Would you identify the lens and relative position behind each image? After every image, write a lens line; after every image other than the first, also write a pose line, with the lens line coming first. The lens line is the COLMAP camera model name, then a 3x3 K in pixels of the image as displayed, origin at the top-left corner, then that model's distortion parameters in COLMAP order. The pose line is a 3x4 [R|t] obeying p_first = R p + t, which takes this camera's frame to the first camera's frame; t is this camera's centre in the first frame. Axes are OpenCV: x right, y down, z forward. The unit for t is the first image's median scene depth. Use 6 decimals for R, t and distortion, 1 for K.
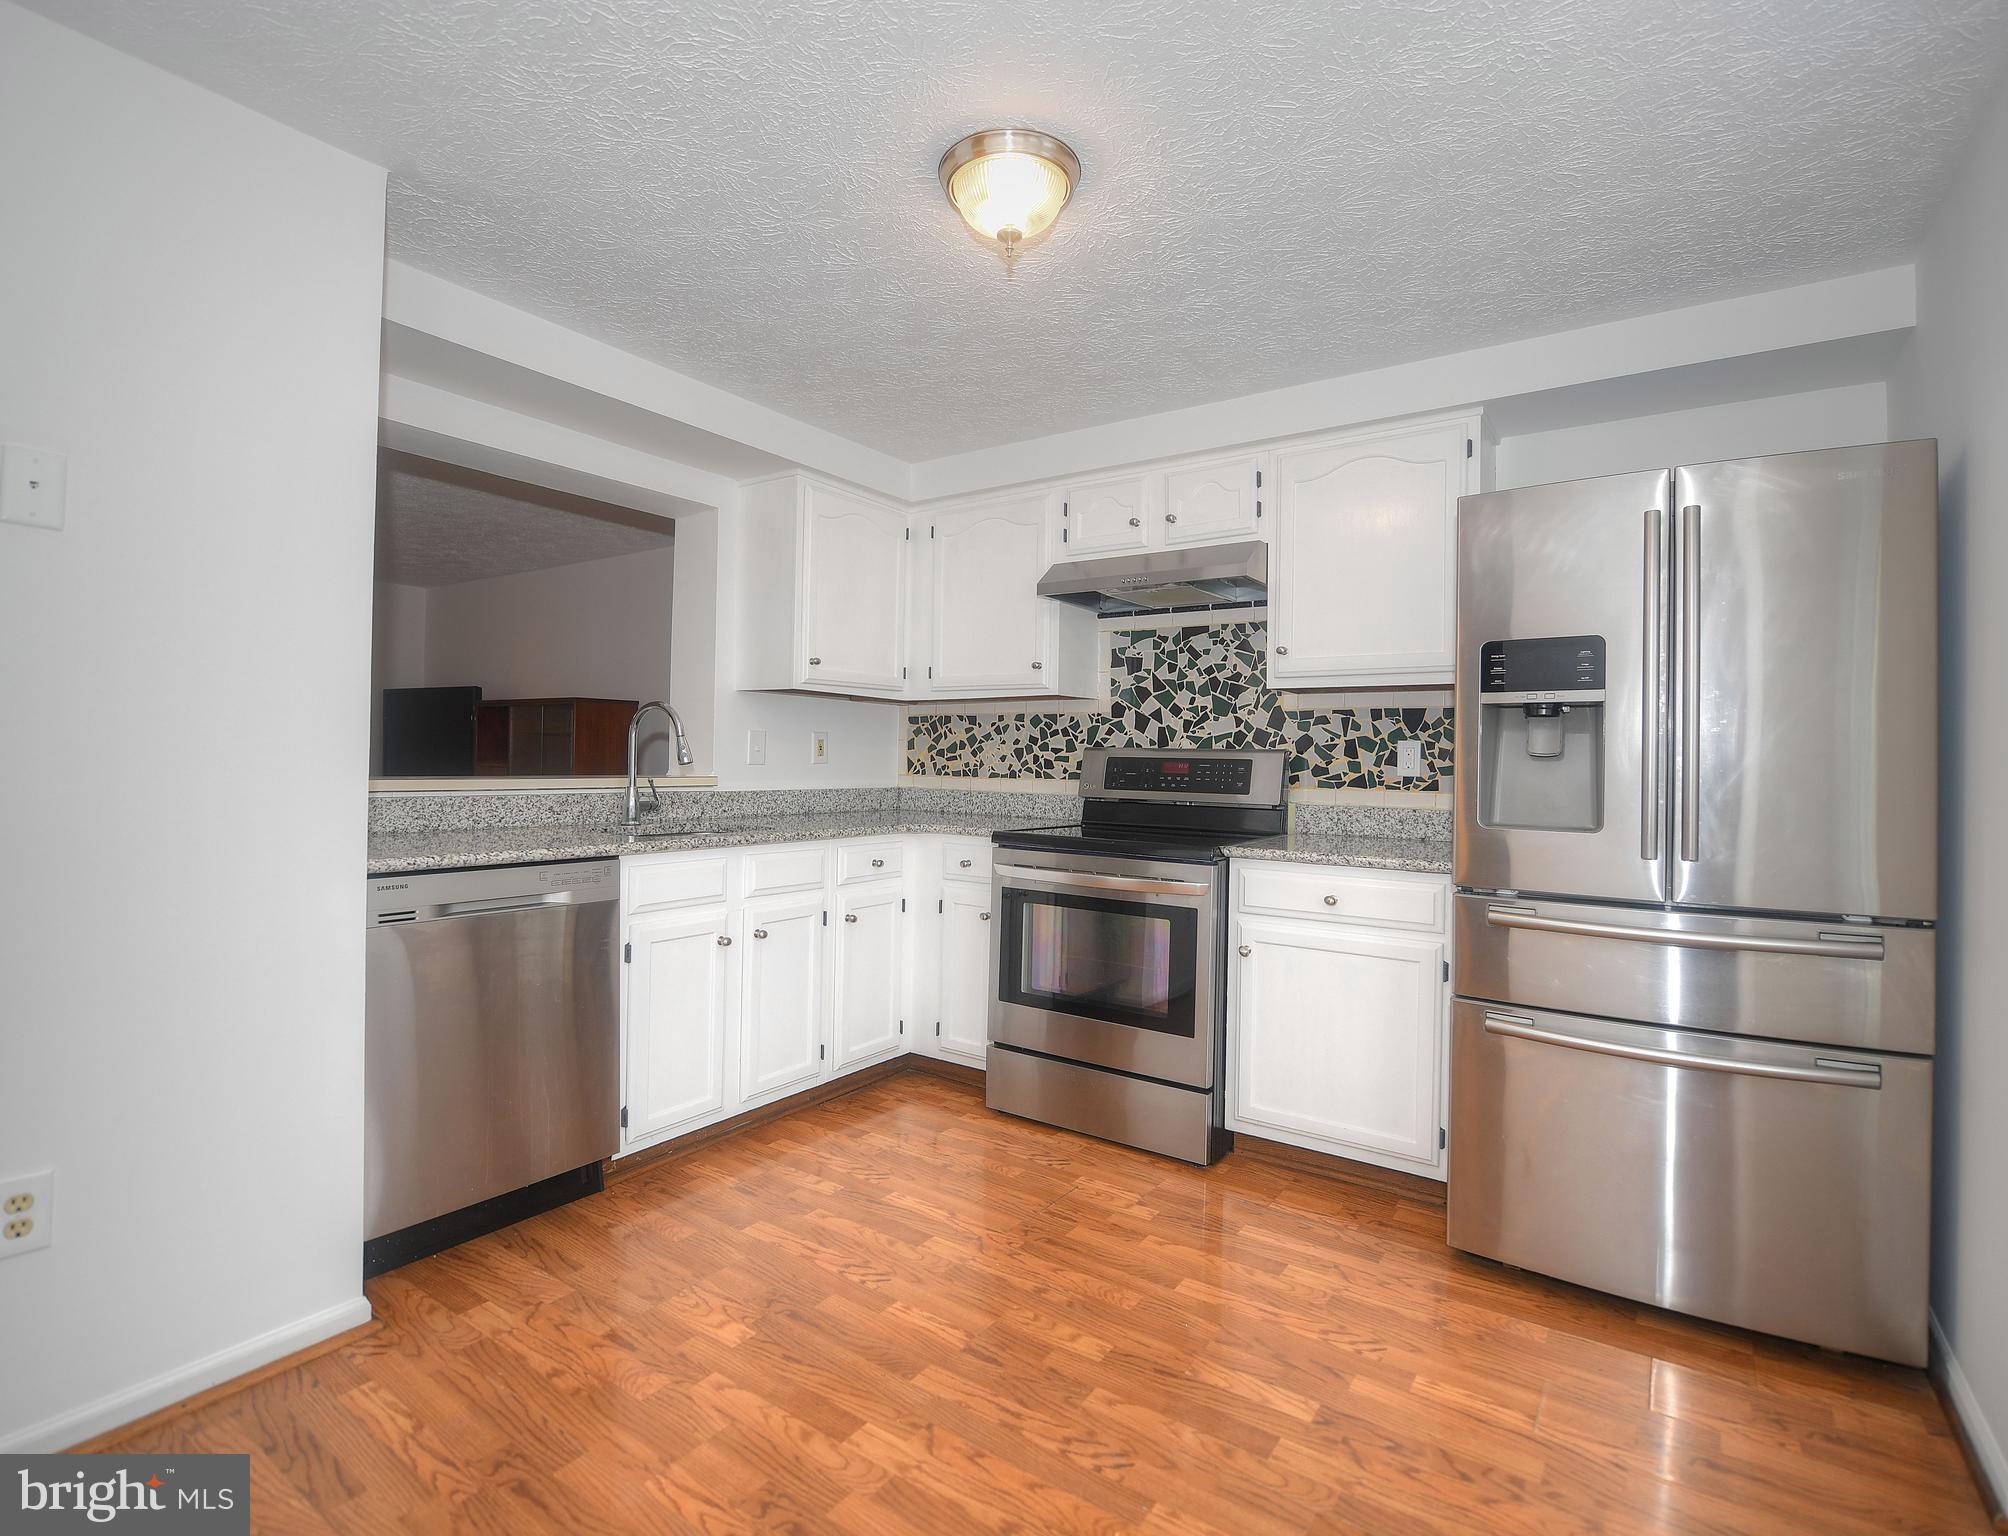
lens RADIAL K [[948.6, 0, 1009.8], [0, 948.6, 760.8], [0, 0, 1]] dist [-0.005885, -0.001021]
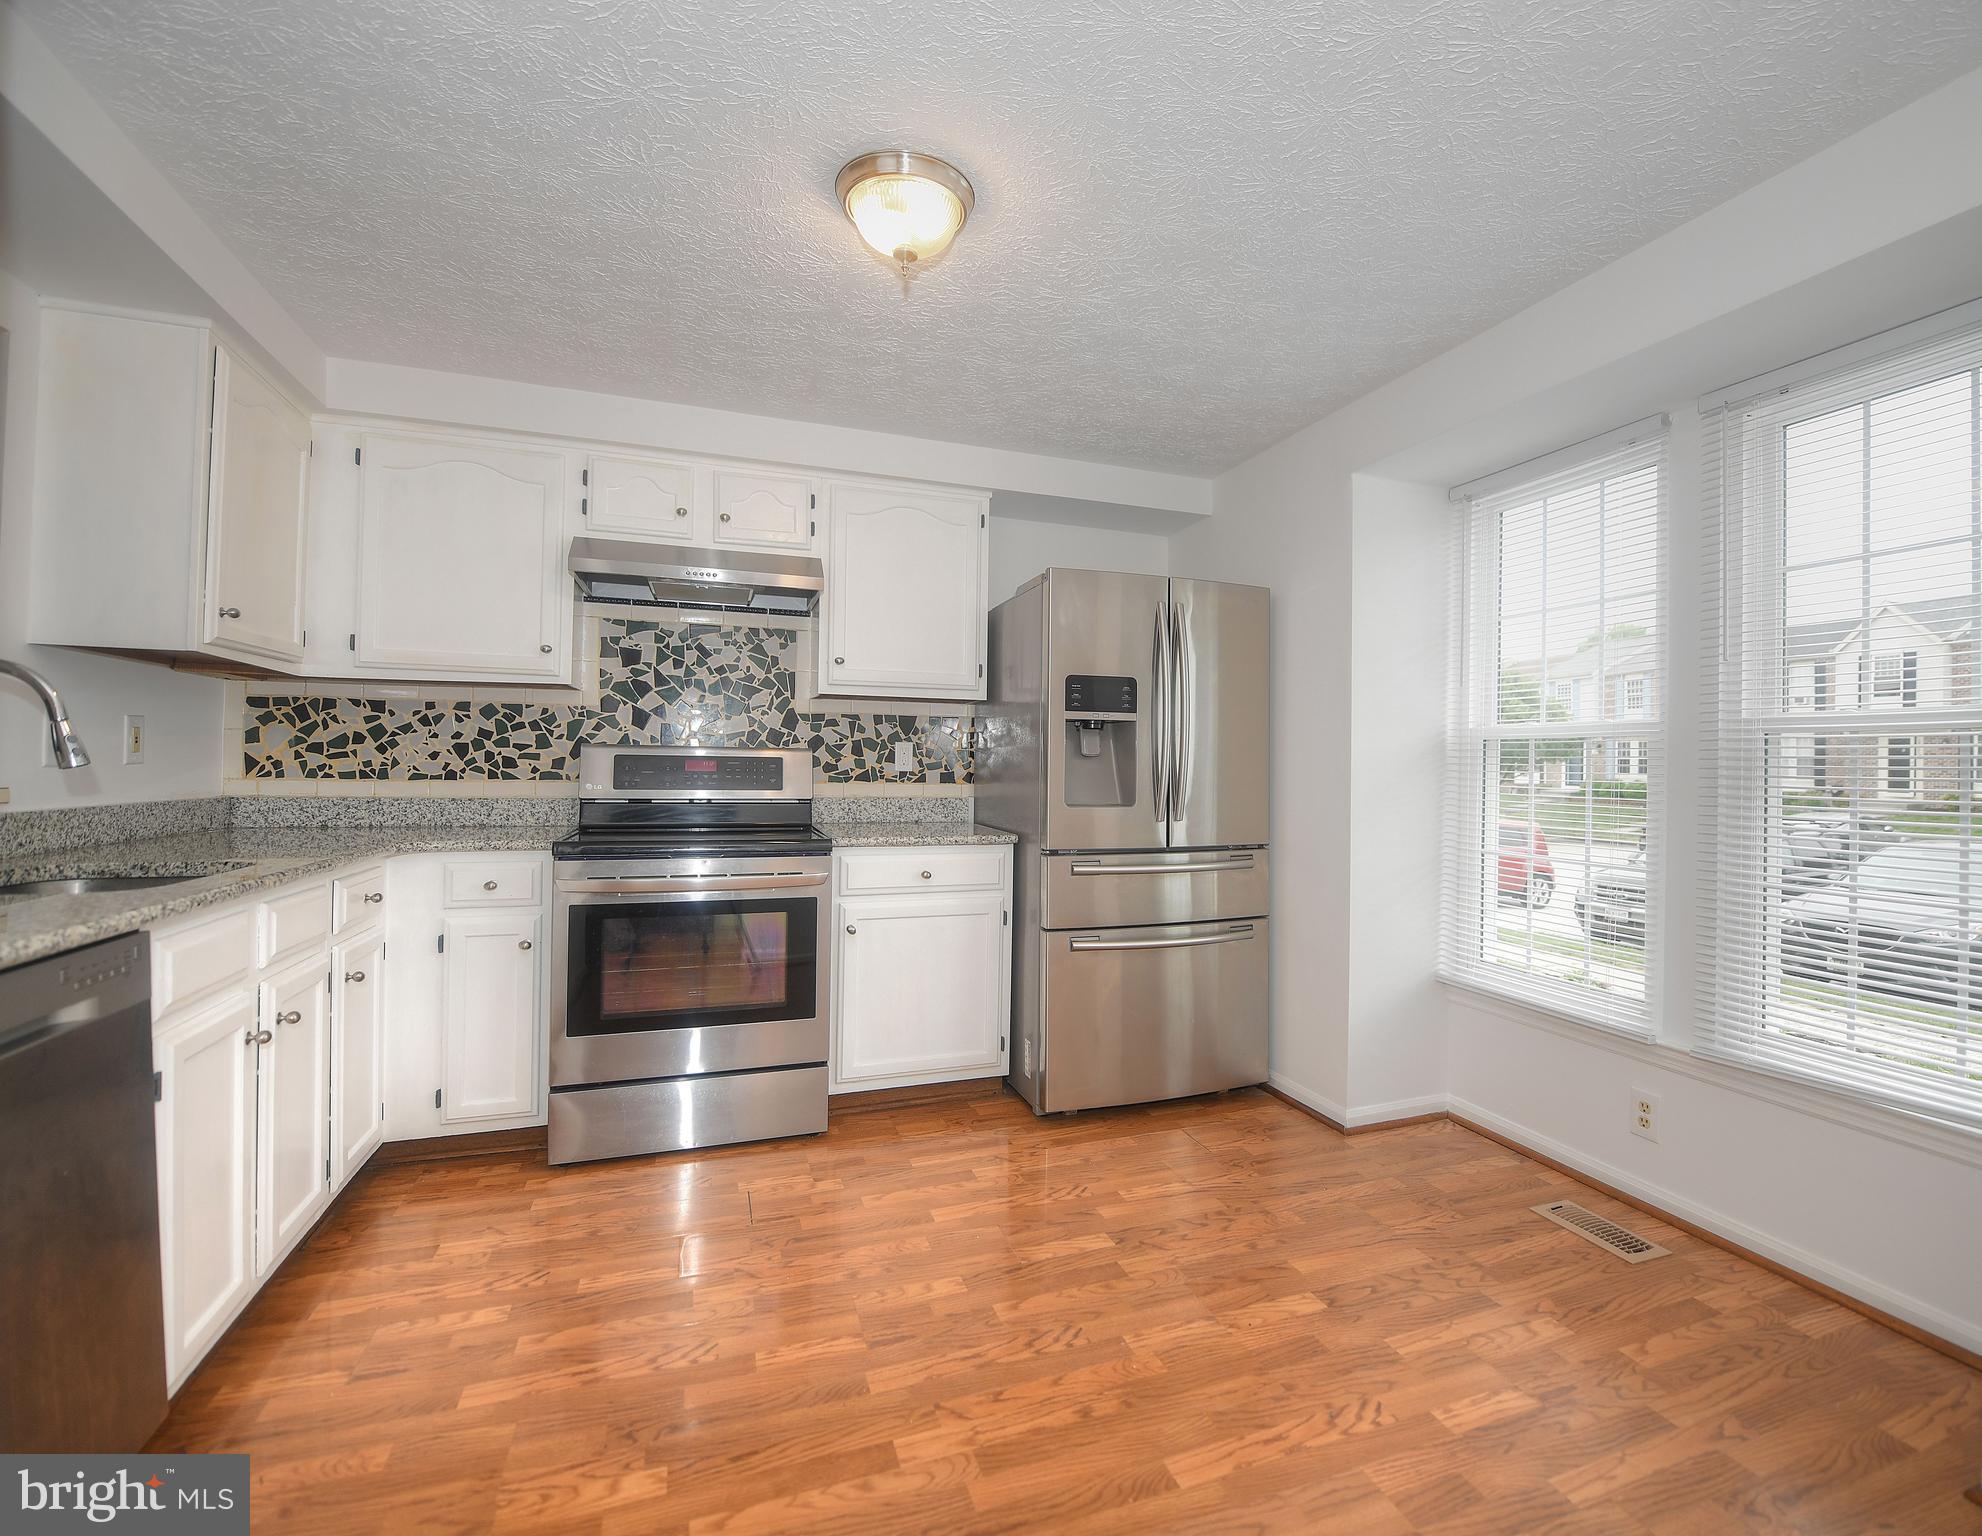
lens RADIAL K [[917.1, 0, 998.8], [0, 917.1, 765.8], [0, 0, 1]] dist [-0.012111, -0.000832]
pose [[0.588953, -0.009479, 0.808111, -0.446995], [-0.001347, 0.999918, 0.012710, -0.005555], [-0.808166, -0.008574, 0.588893, 0.192514]]
